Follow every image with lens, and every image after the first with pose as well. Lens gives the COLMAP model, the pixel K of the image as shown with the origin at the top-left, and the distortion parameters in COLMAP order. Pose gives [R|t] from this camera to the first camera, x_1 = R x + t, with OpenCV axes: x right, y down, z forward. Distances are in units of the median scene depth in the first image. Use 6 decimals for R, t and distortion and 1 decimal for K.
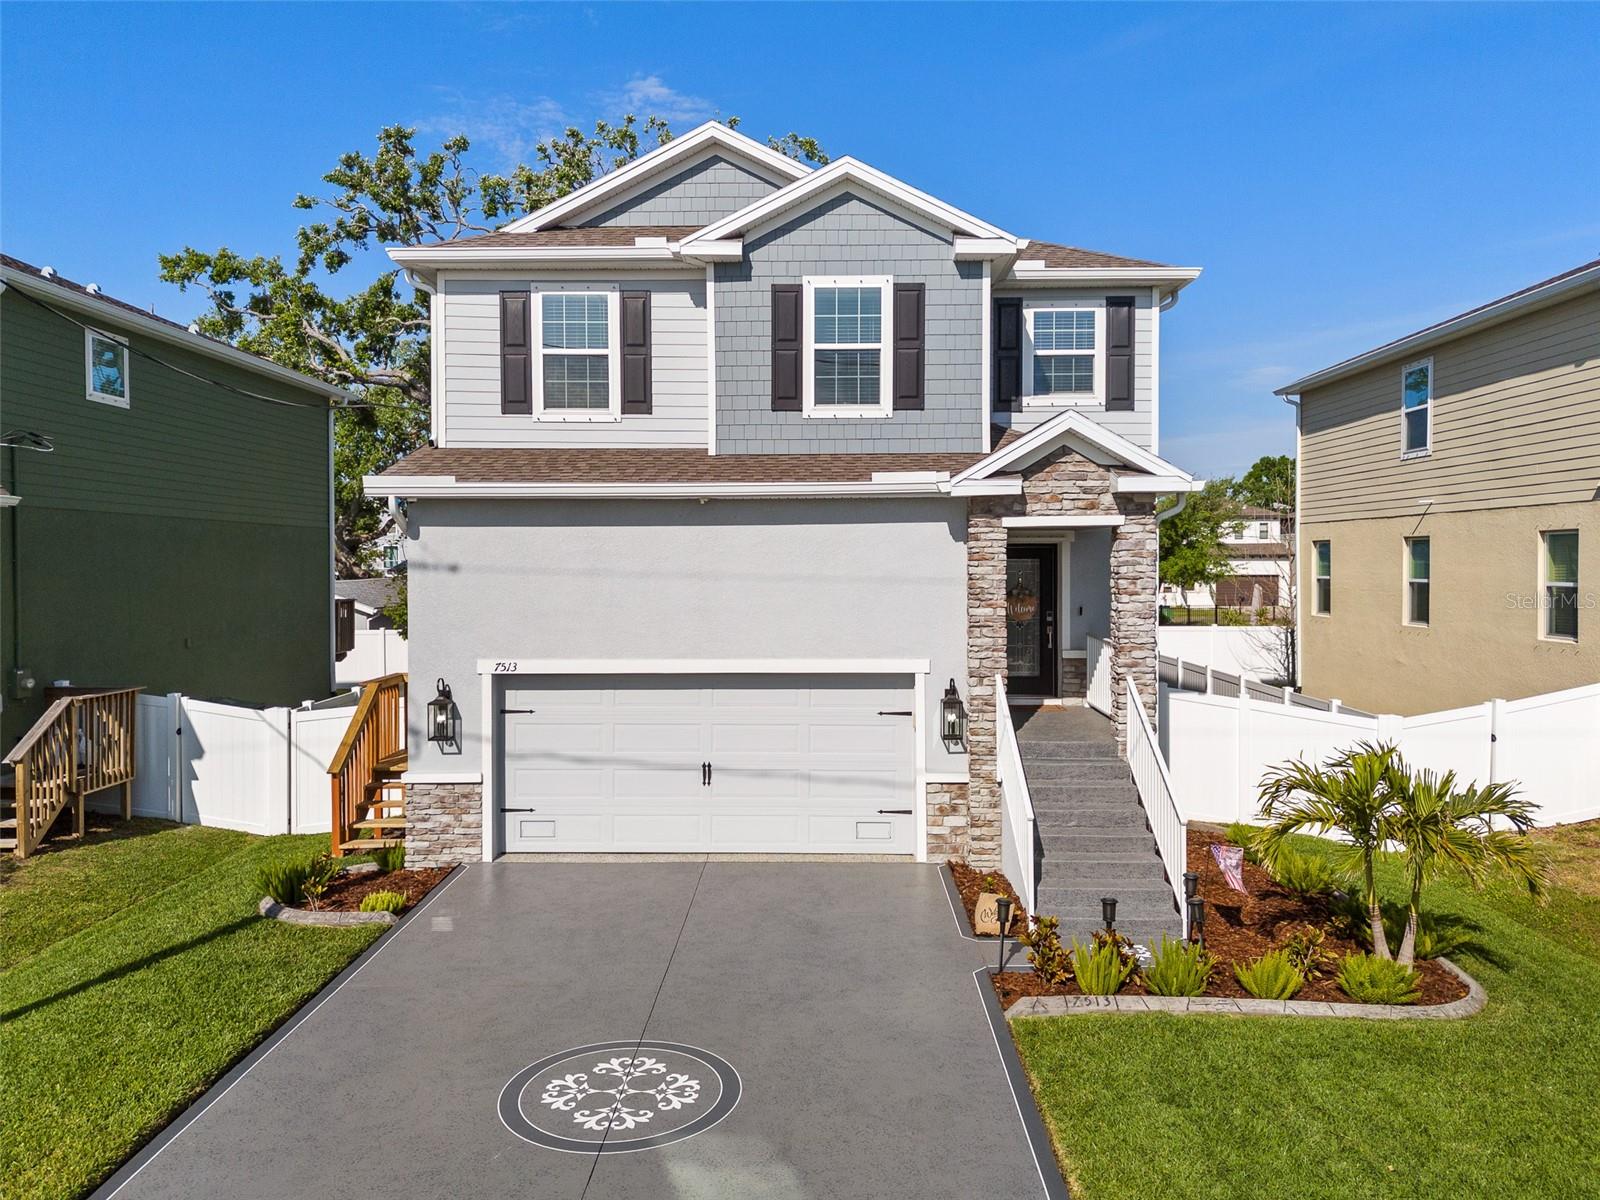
lens RADIAL K [[1181.3, 0, 809.5], [0, 1181.3, 593.4], [0, 0, 1]] dist [0.089365, -0.080954]
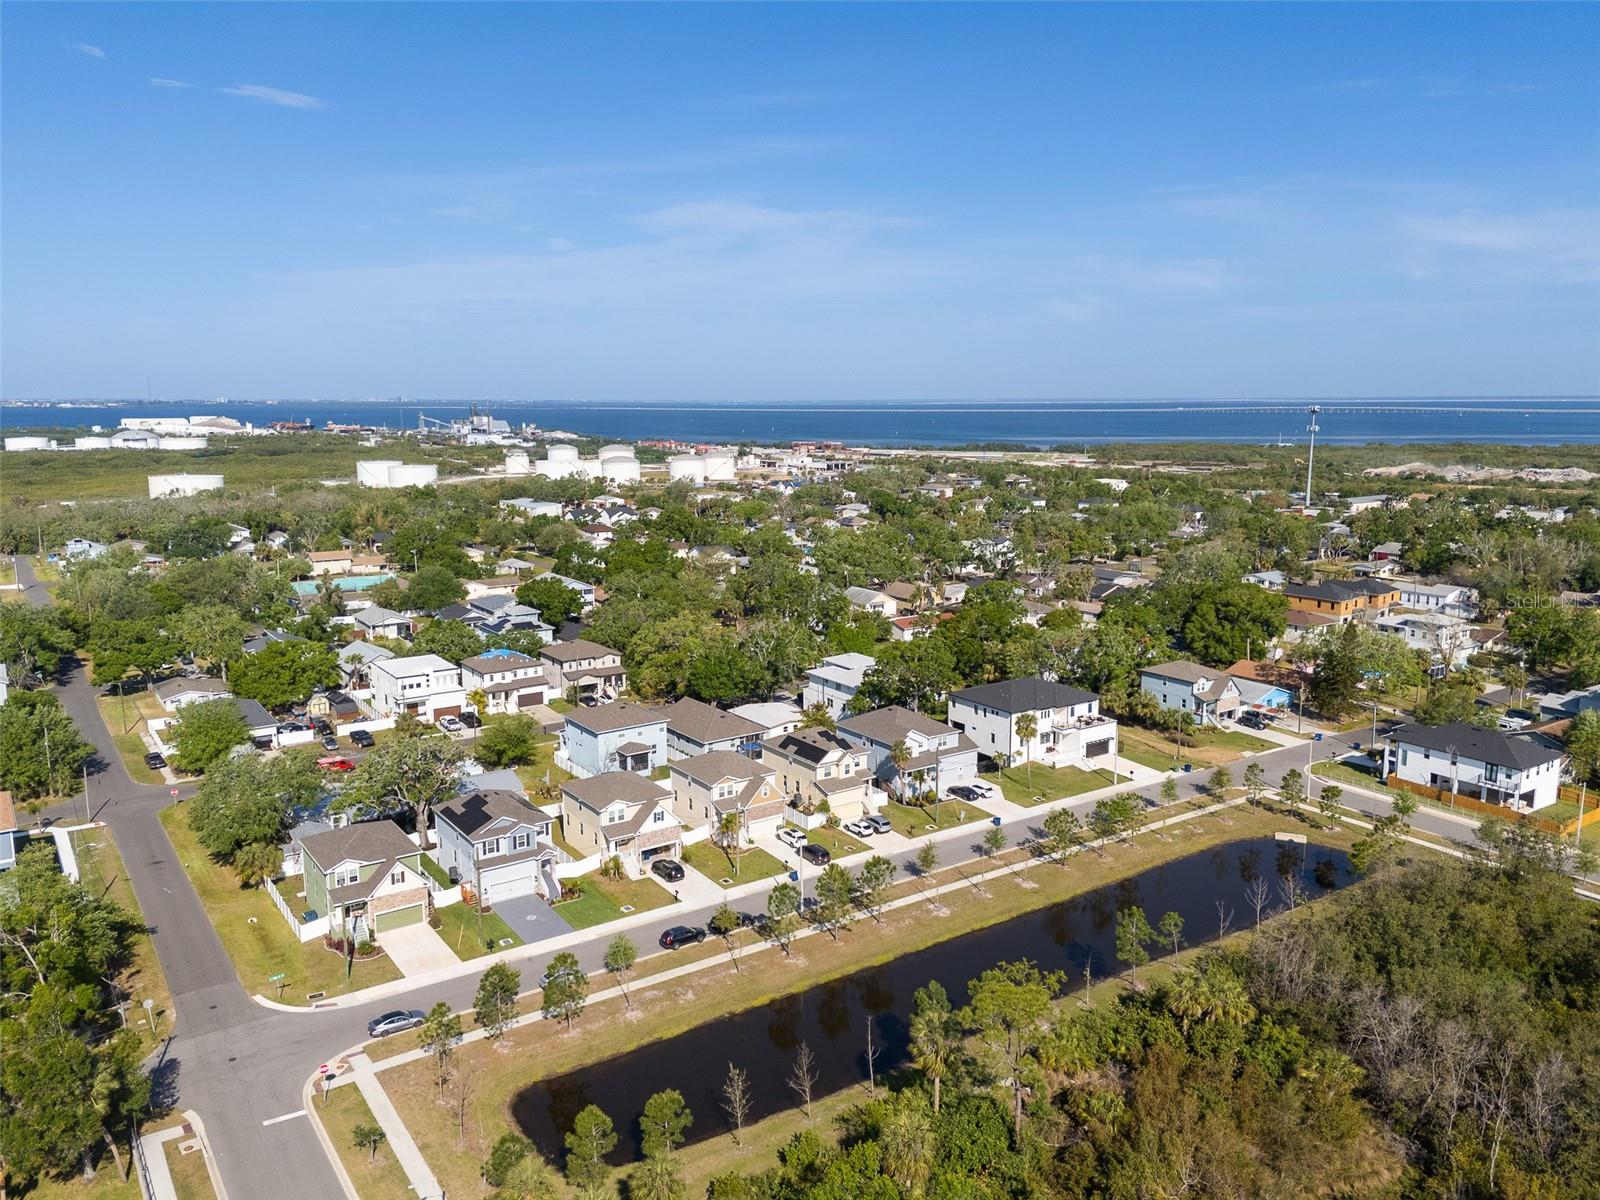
lens RADIAL K [[1187.7, 0, 798.2], [0, 1187.7, 607.3], [0, 0, 1]] dist [0.099901, -0.114367]
pose [[0.816365, -0.099518, 0.568897, -3.334901], [0.015000, 0.988363, 0.151370, -3.386894], [-0.577341, -0.115040, 0.808358, -7.577114]]
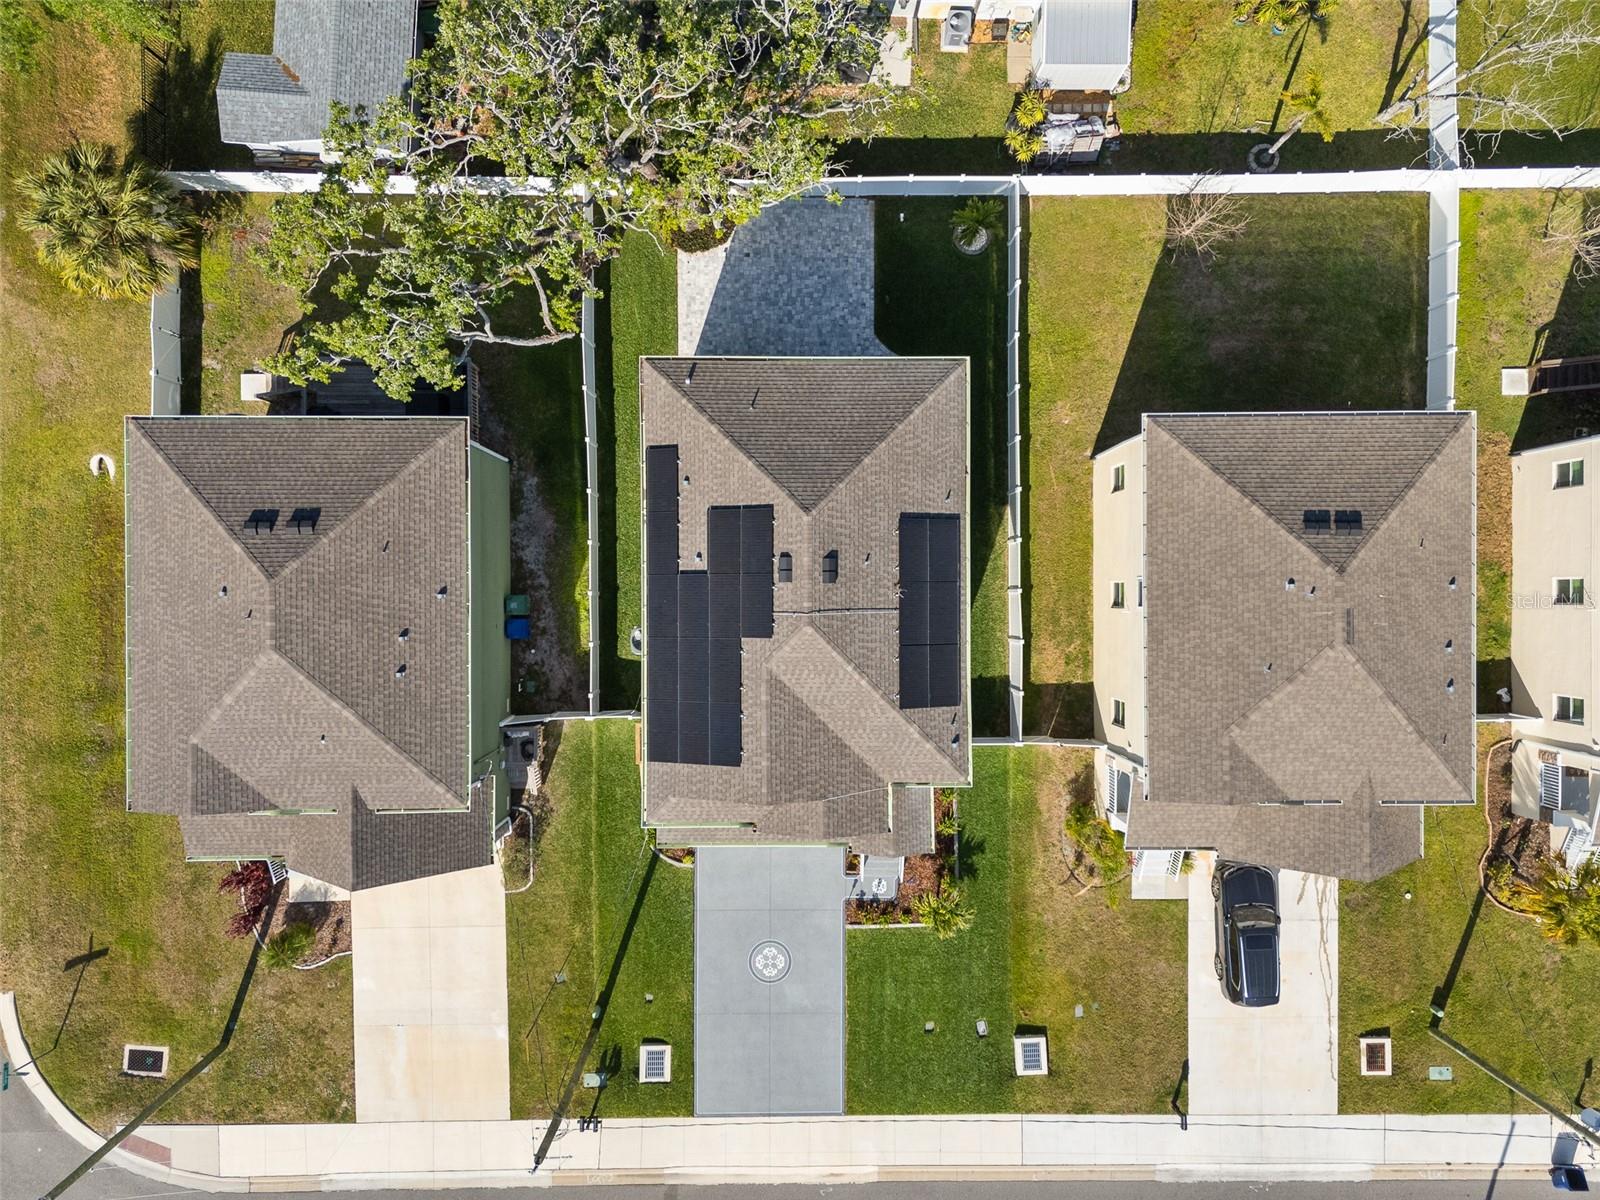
lens RADIAL K [[1173.7, 0, 800.0], [0, 1173.7, 600.0], [0, 0, 1]] dist [0.082919, -0.077242]
pose [[0.999721, -0.012175, 0.020245, -0.061221], [-0.020028, 0.017687, 0.999643, -2.797097], [-0.012528, -0.999769, 0.017438, 1.427683]]
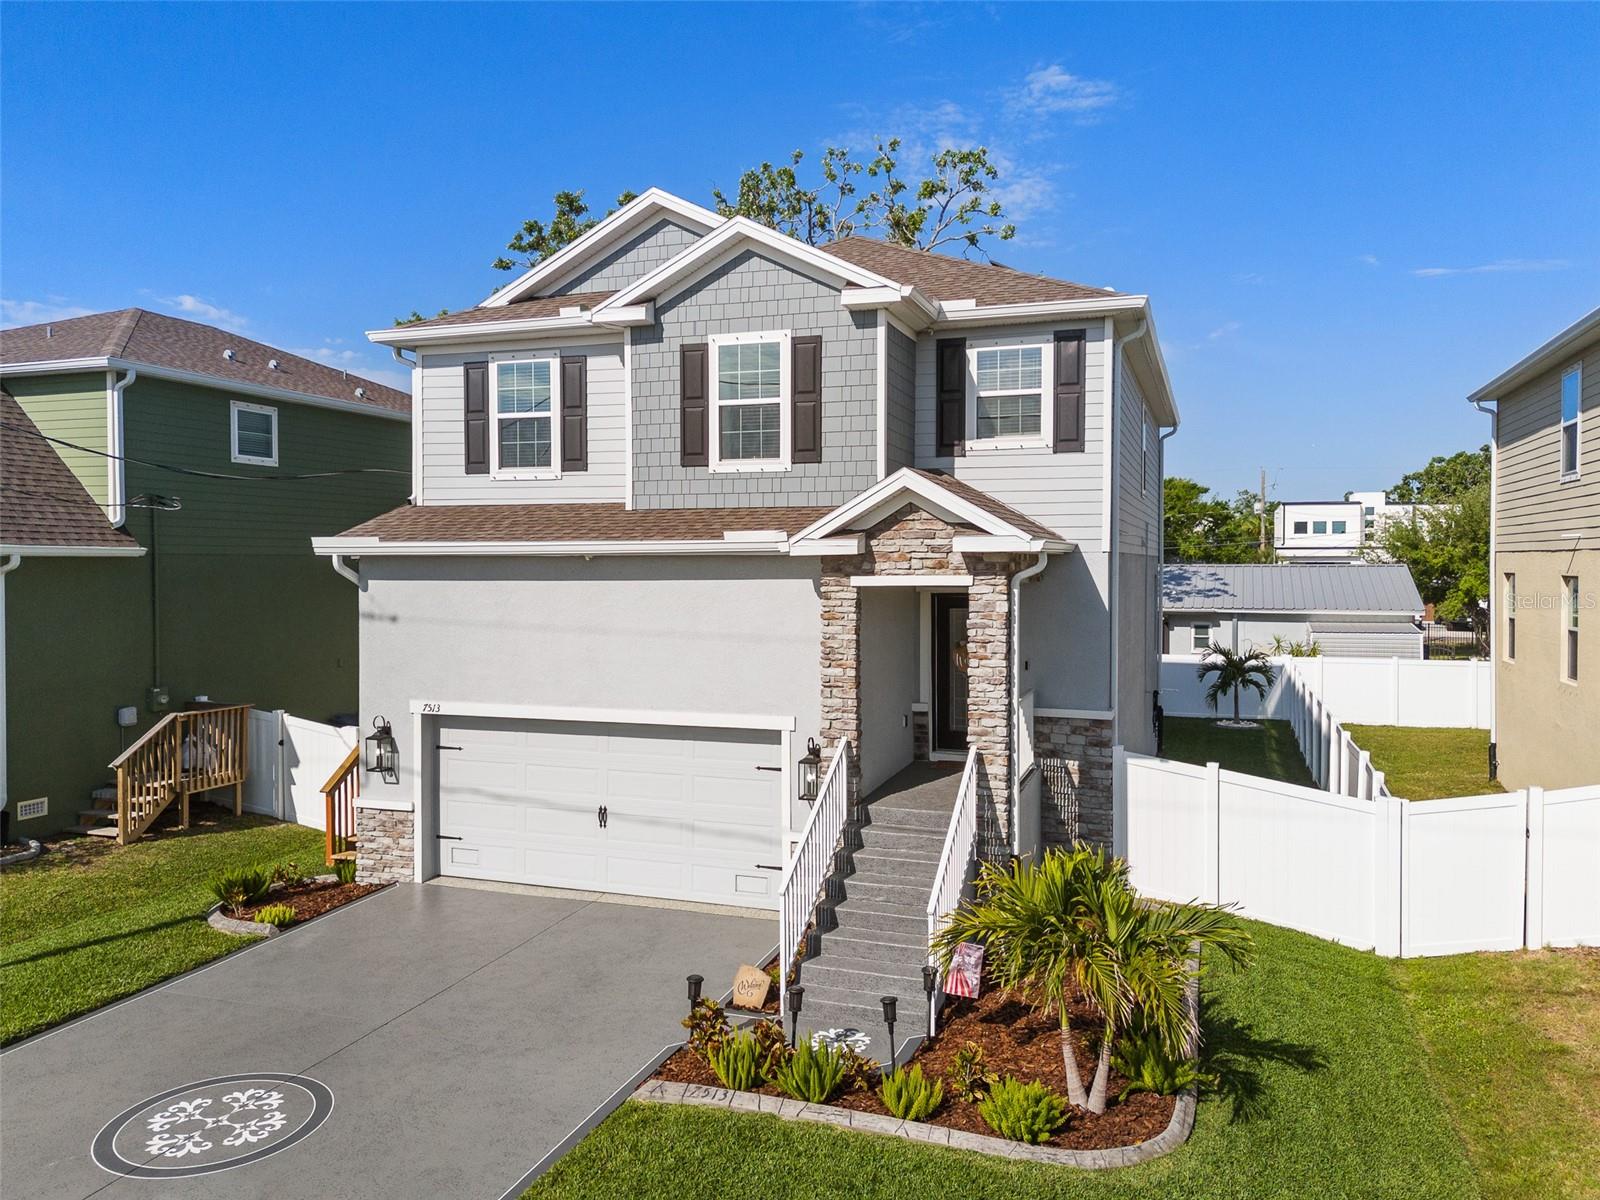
lens RADIAL K [[1181.3, 0, 809.5], [0, 1181.3, 593.4], [0, 0, 1]] dist [0.089365, -0.080954]
pose [[0.948282, 0.010860, -0.317242, 0.402891], [-0.010439, 0.999941, 0.003027, -0.048360], [0.317256, 0.000441, 0.948340, 0.058705]]
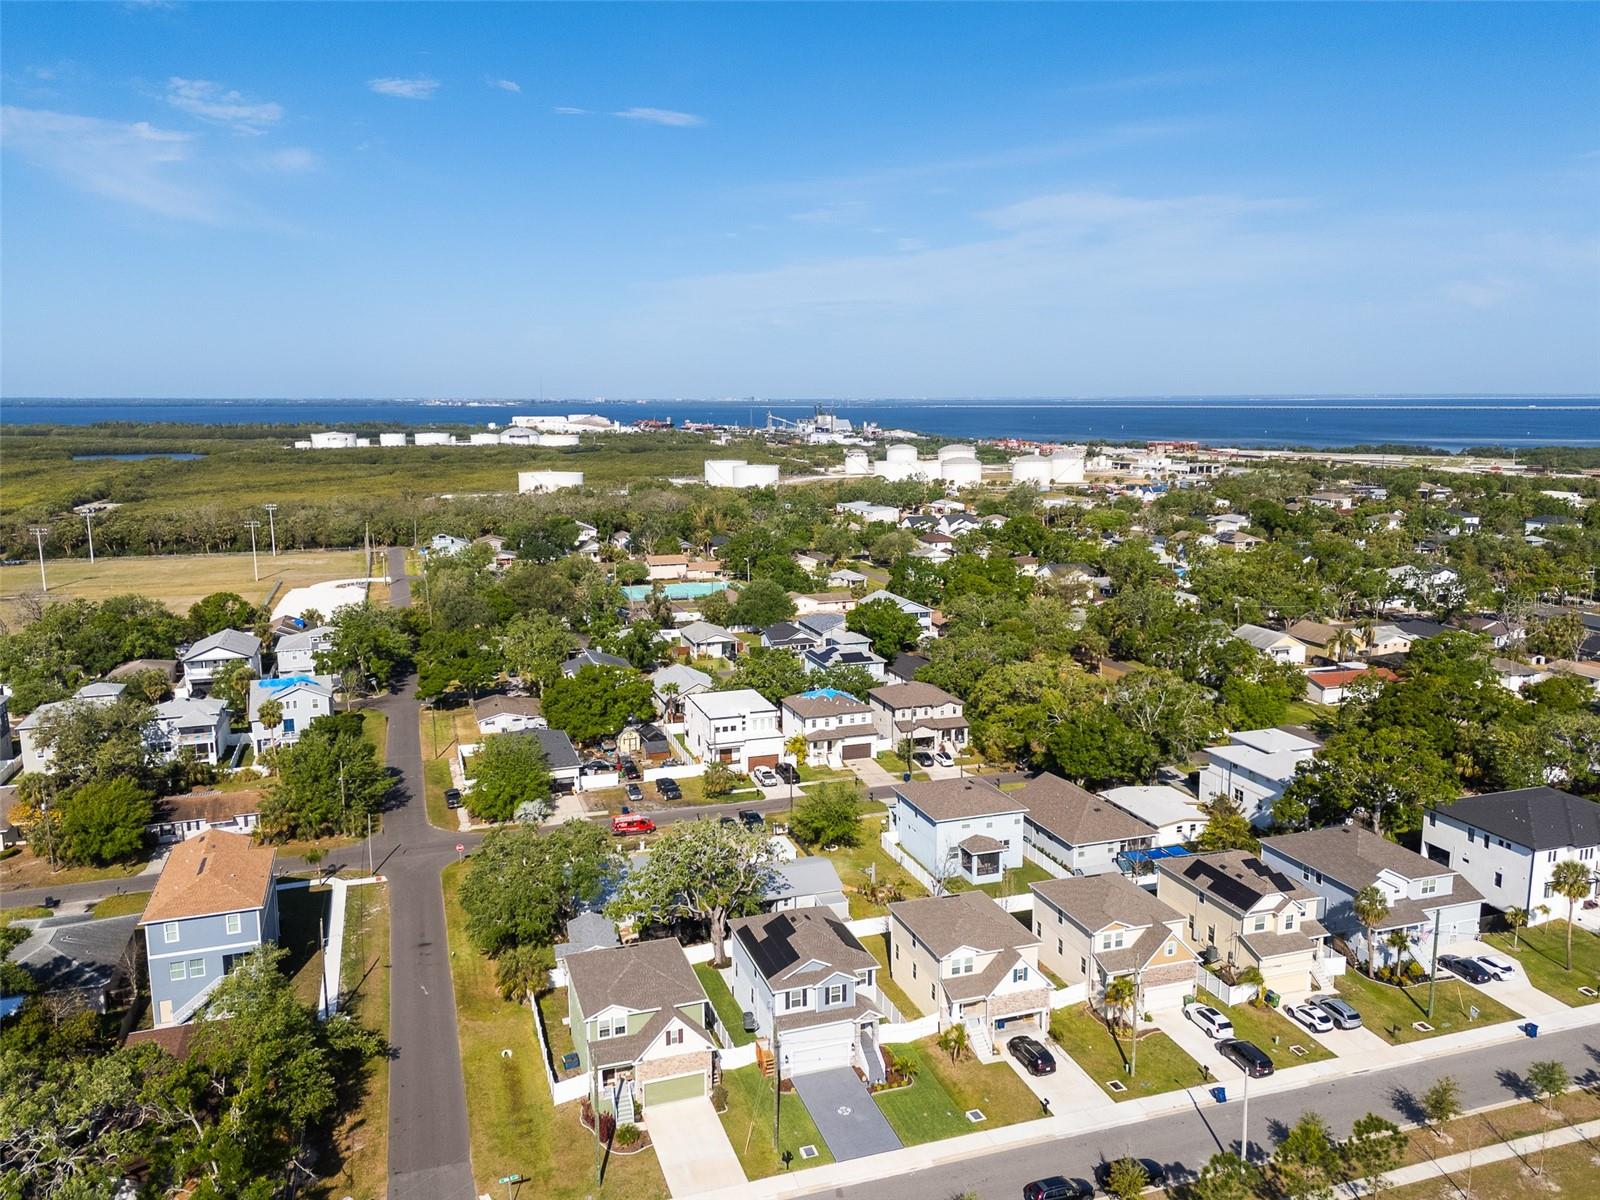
lens RADIAL K [[1187.7, 0, 798.2], [0, 1187.7, 607.3], [0, 0, 1]] dist [0.099901, -0.114367]
pose [[0.943707, -0.057395, 0.325764, -2.303767], [0.008326, 0.988641, 0.150065, -3.462361], [-0.330677, -0.138905, 0.933466, -5.093350]]
